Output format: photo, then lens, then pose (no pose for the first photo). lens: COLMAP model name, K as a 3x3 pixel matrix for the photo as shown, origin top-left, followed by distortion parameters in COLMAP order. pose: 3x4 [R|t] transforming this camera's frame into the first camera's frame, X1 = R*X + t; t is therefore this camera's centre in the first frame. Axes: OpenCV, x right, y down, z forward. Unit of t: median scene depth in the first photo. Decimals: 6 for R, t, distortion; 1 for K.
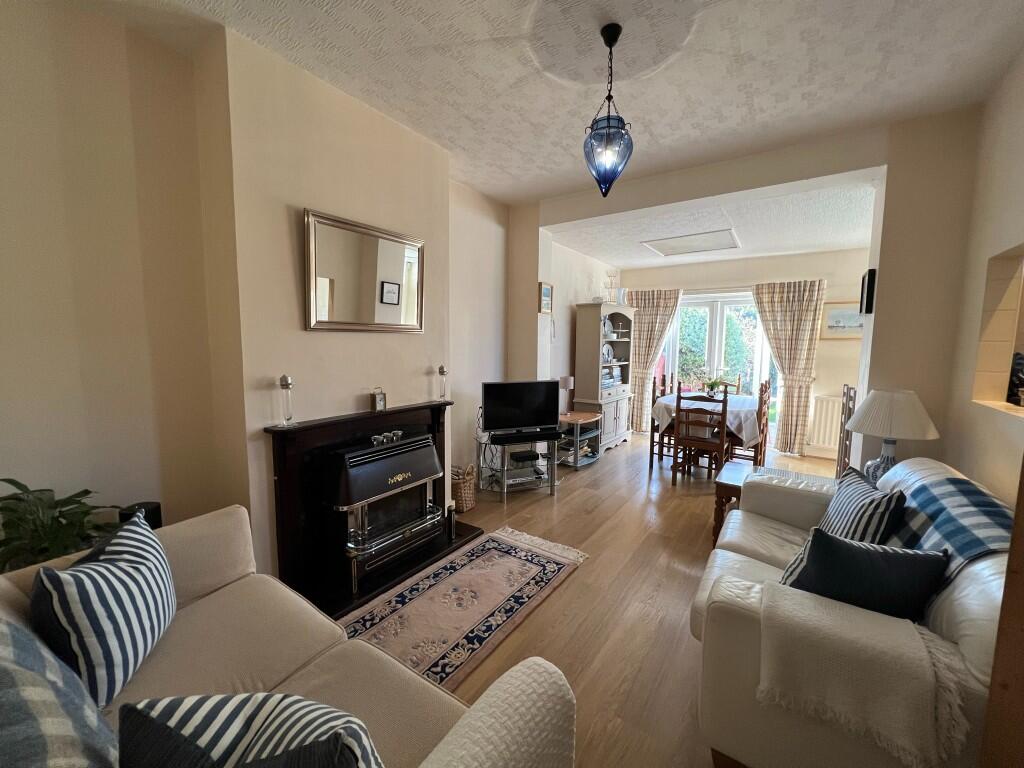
lens RADIAL K [[410.4, 0, 509.6], [0, 410.4, 381.6], [0, 0, 1]] dist [-0.000201, -0.001786]
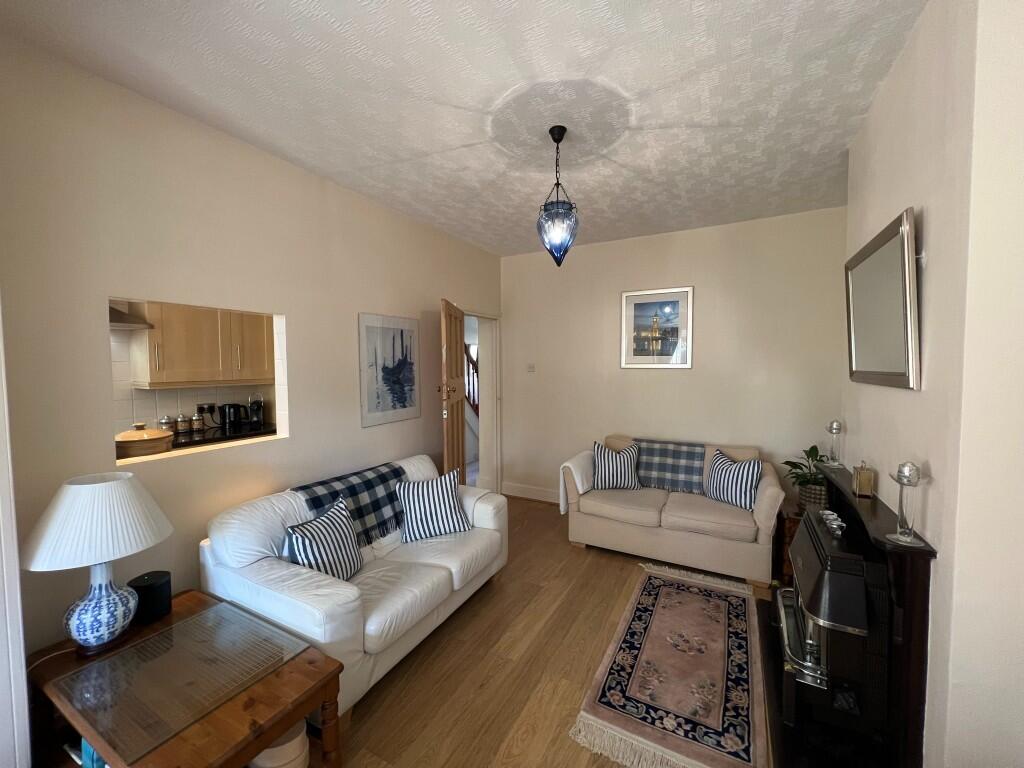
lens RADIAL K [[410.1, 0, 512.5], [0, 410.1, 382.9], [0, 0, 1]] dist [0.001625, 0.000162]
pose [[-0.992814, -0.000012, -0.119667, 0.373038], [-0.016735, 0.990187, 0.138743, -0.209582], [0.118491, 0.139749, -0.983072, 1.615060]]
